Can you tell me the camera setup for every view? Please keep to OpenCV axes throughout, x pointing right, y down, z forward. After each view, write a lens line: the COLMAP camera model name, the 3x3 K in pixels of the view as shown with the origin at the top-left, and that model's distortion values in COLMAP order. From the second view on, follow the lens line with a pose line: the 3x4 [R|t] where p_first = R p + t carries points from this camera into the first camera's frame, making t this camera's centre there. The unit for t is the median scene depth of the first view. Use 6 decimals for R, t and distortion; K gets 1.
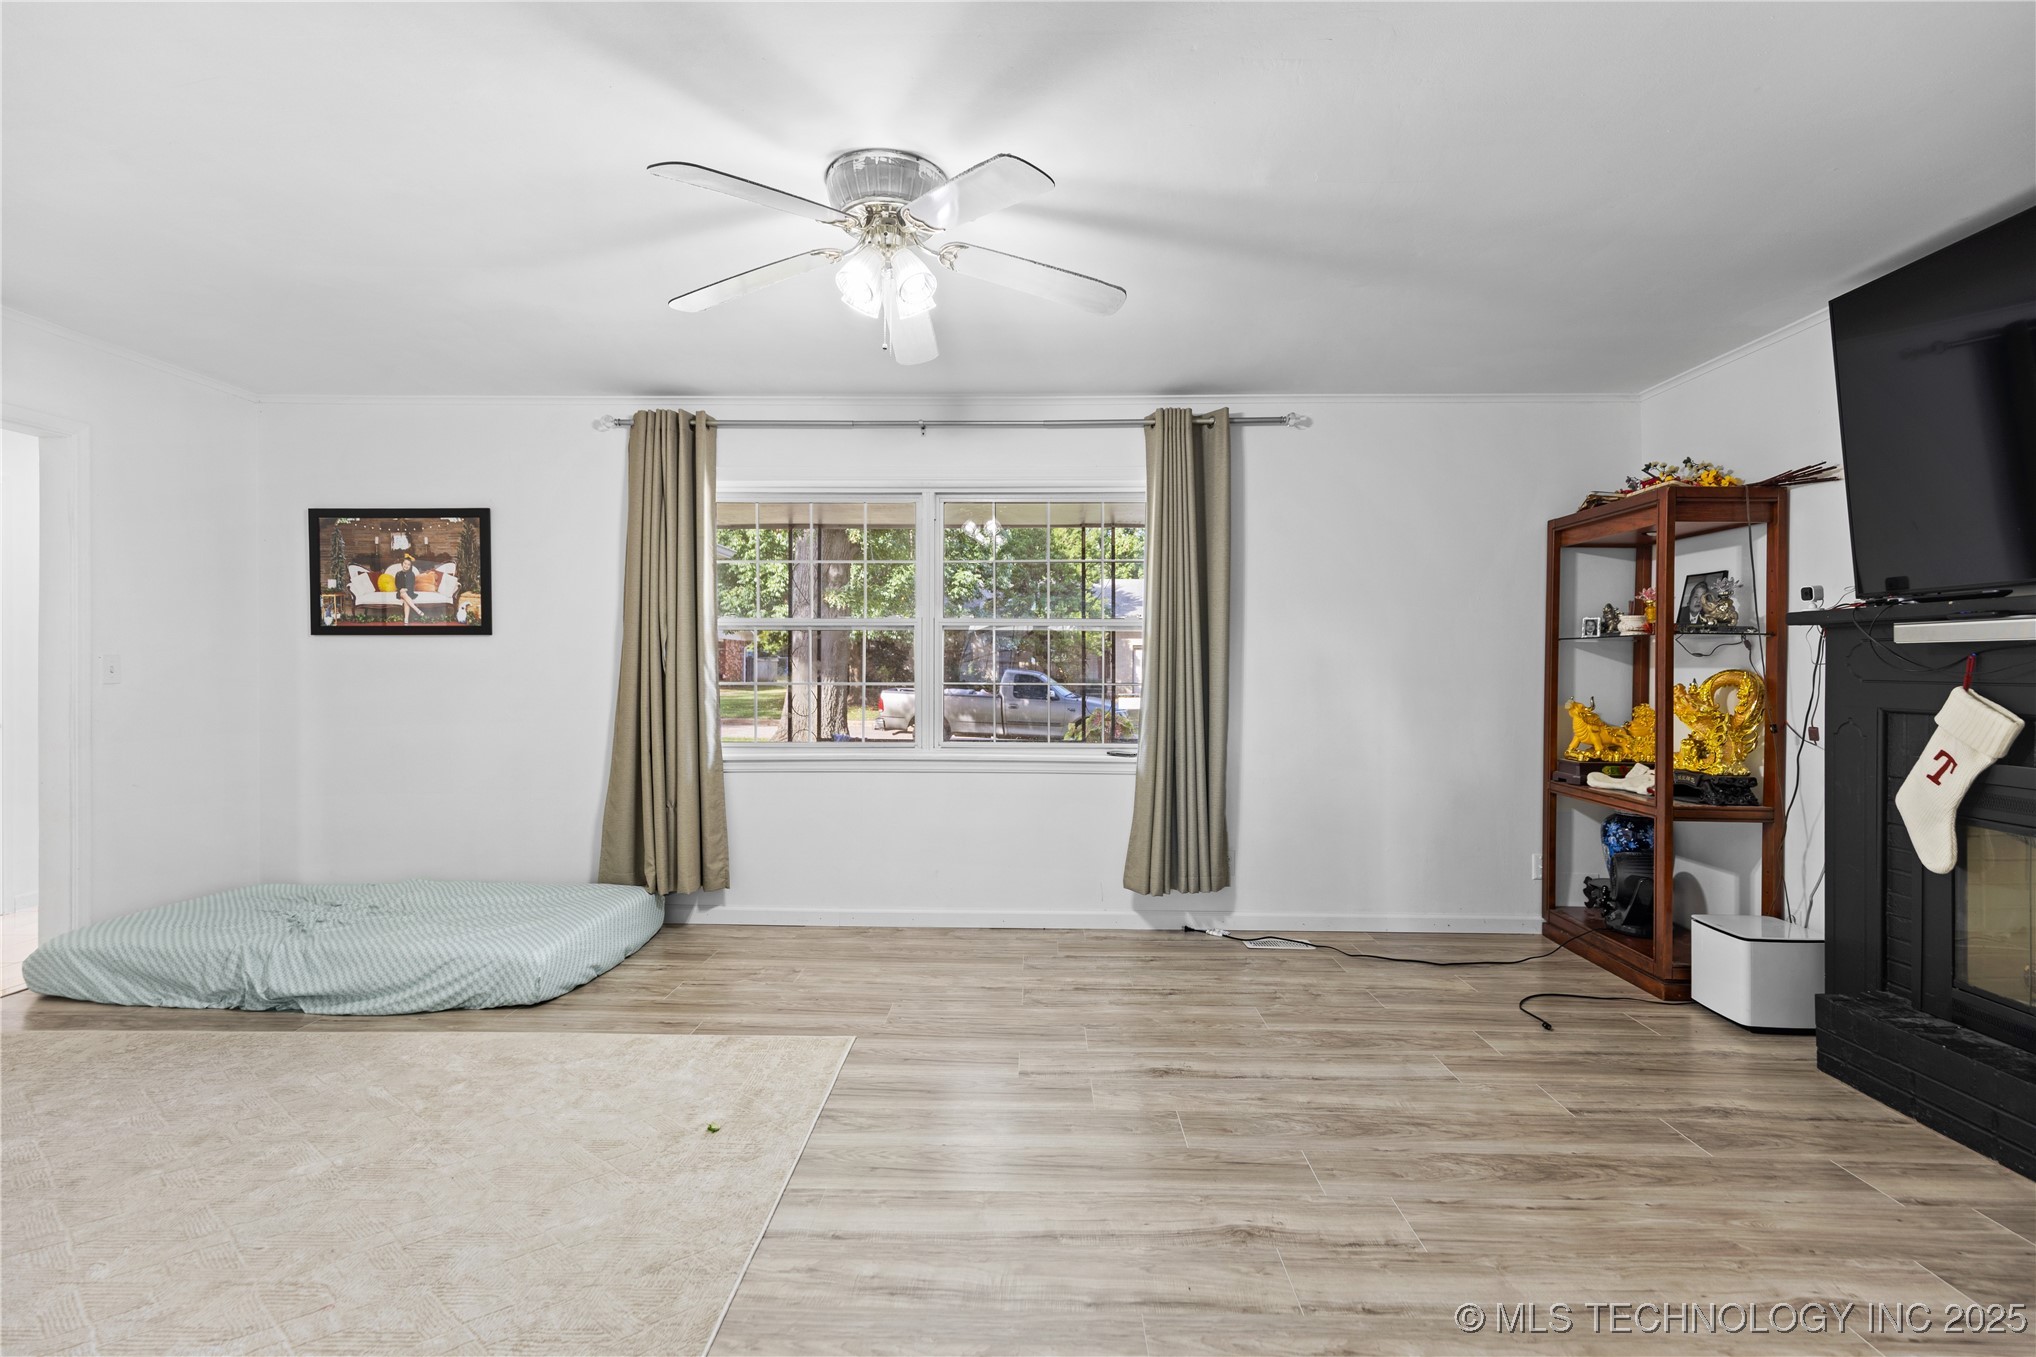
lens RADIAL K [[918.5, 0, 1022.3], [0, 918.5, 661.8], [0, 0, 1]] dist [0.014815, -0.003995]
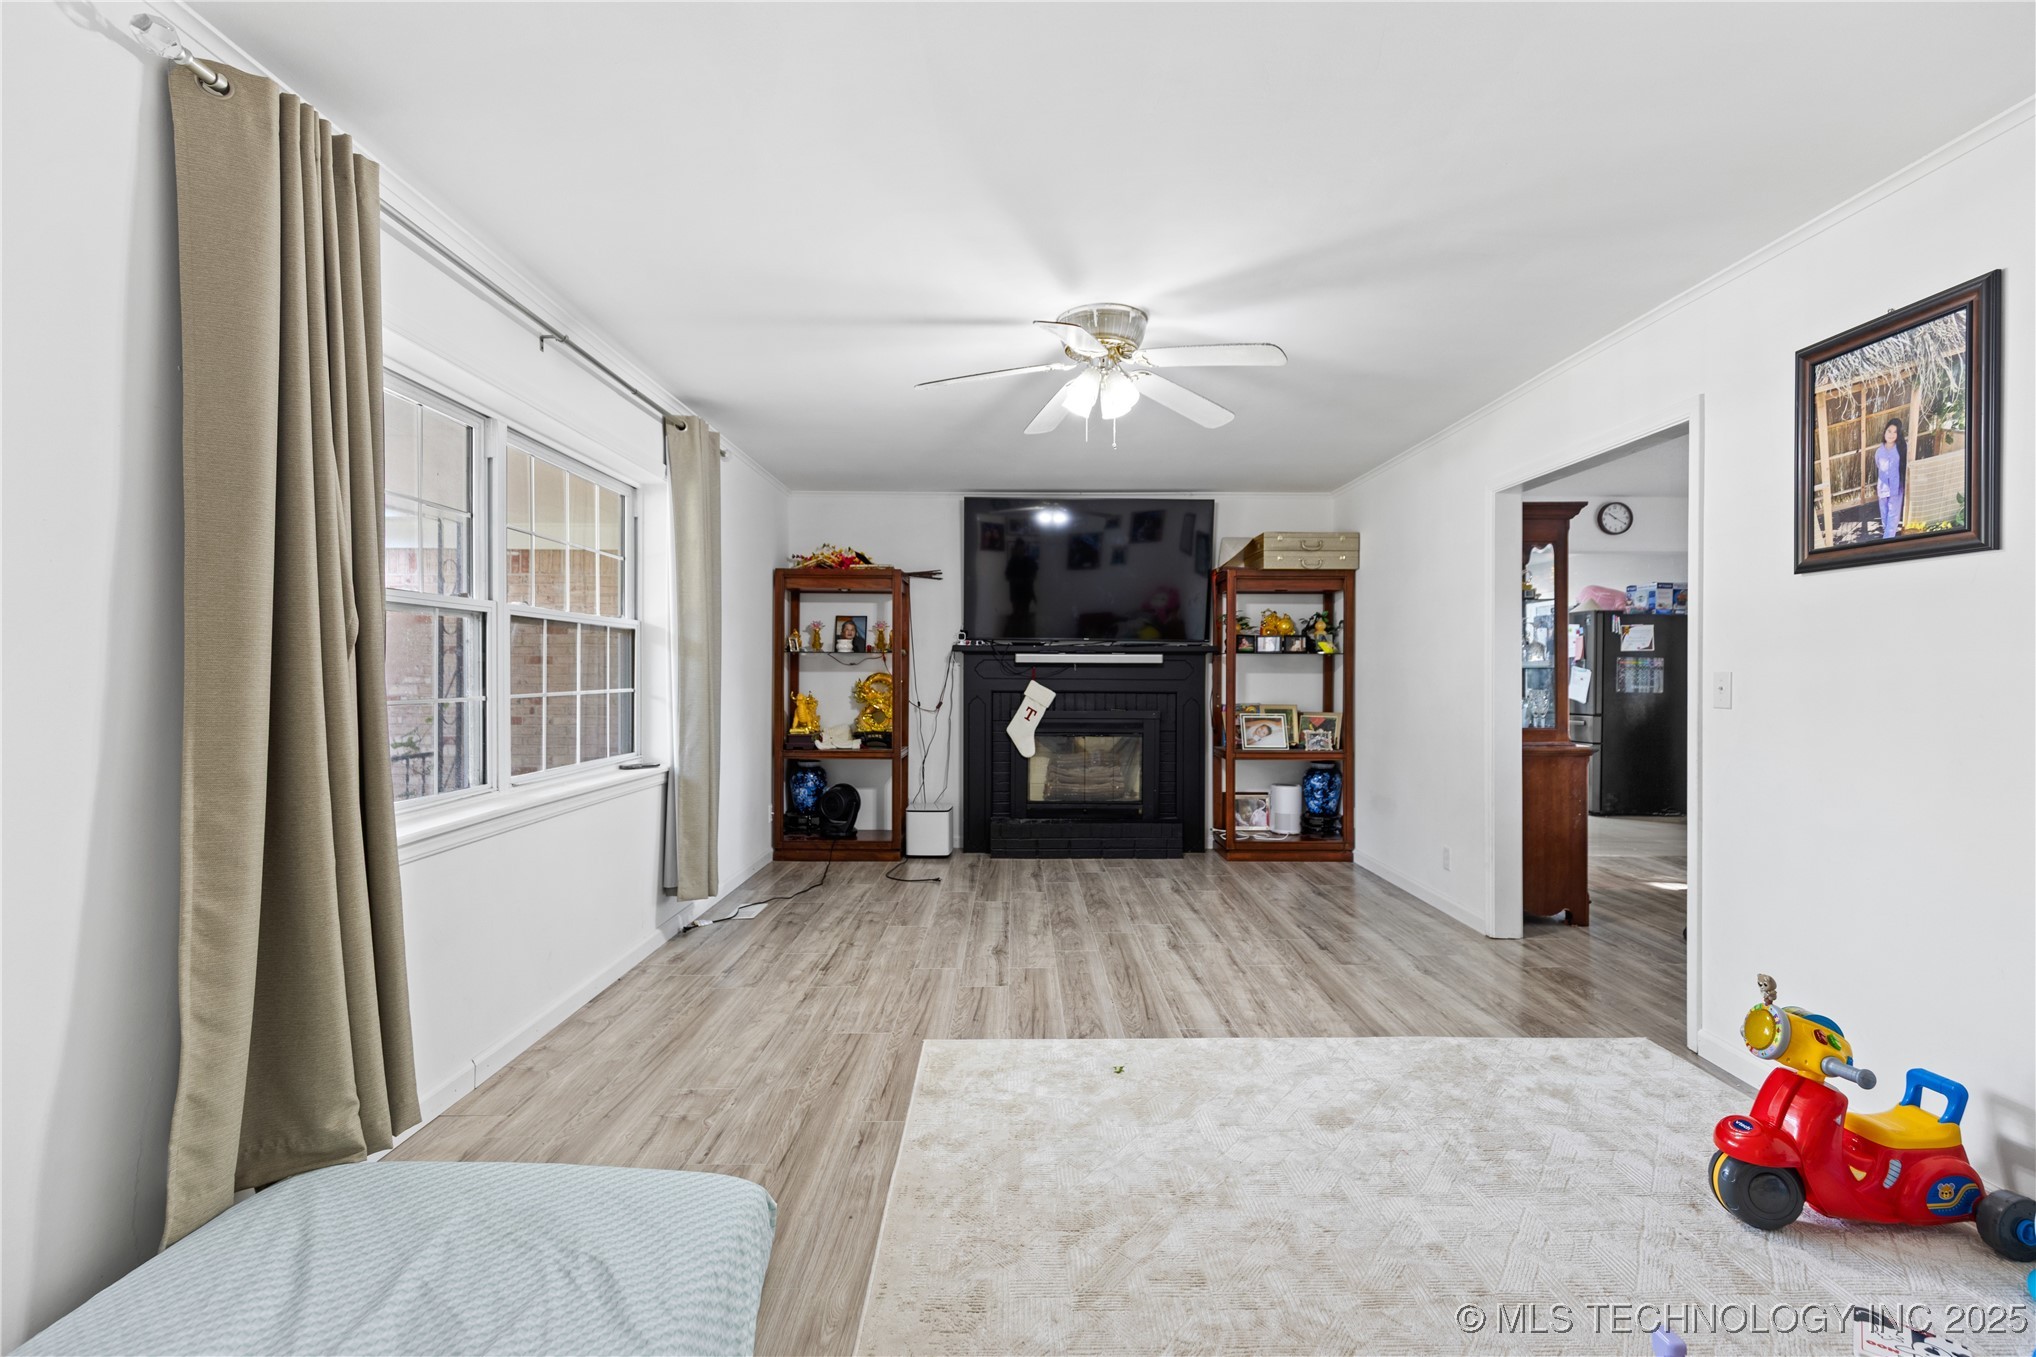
lens RADIAL K [[918.5, 0, 1022.3], [0, 918.5, 661.8], [0, 0, 1]] dist [0.014815, -0.003995]
pose [[-0.026527, 0.007157, 0.999622, -1.196869], [-0.009572, 0.999927, -0.007413, -0.003204], [-0.999602, -0.009765, -0.026457, 0.920082]]
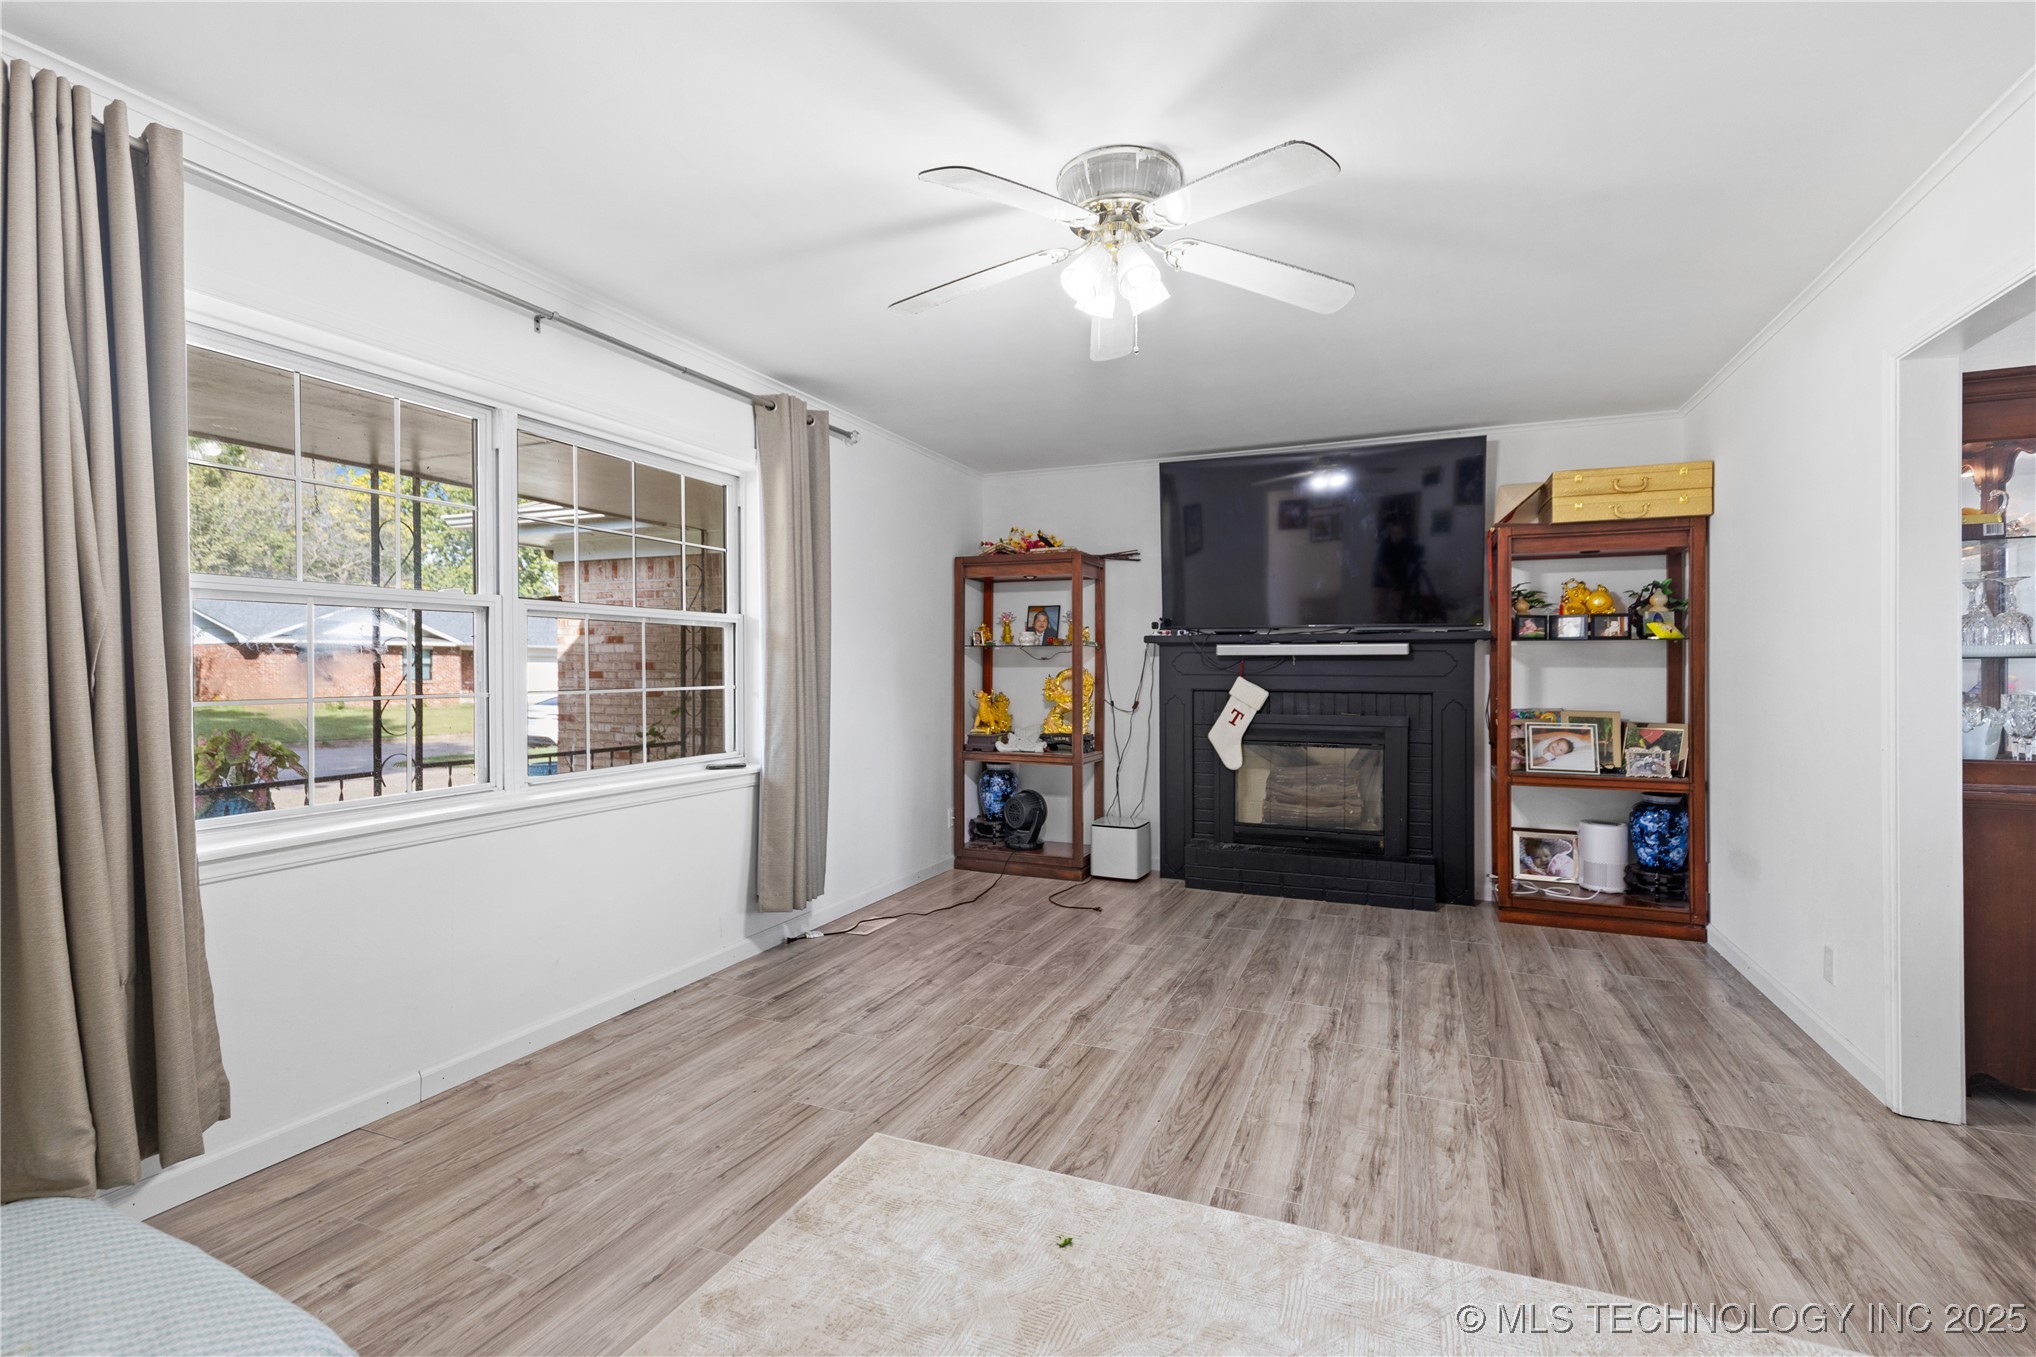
lens RADIAL K [[918.5, 0, 1022.3], [0, 918.5, 661.8], [0, 0, 1]] dist [0.014815, -0.003995]
pose [[0.372148, 0.001741, 0.928172, -0.875615], [-0.004501, 0.999990, -0.000071, -0.003181], [-0.928163, -0.004151, 0.372152, 0.583671]]
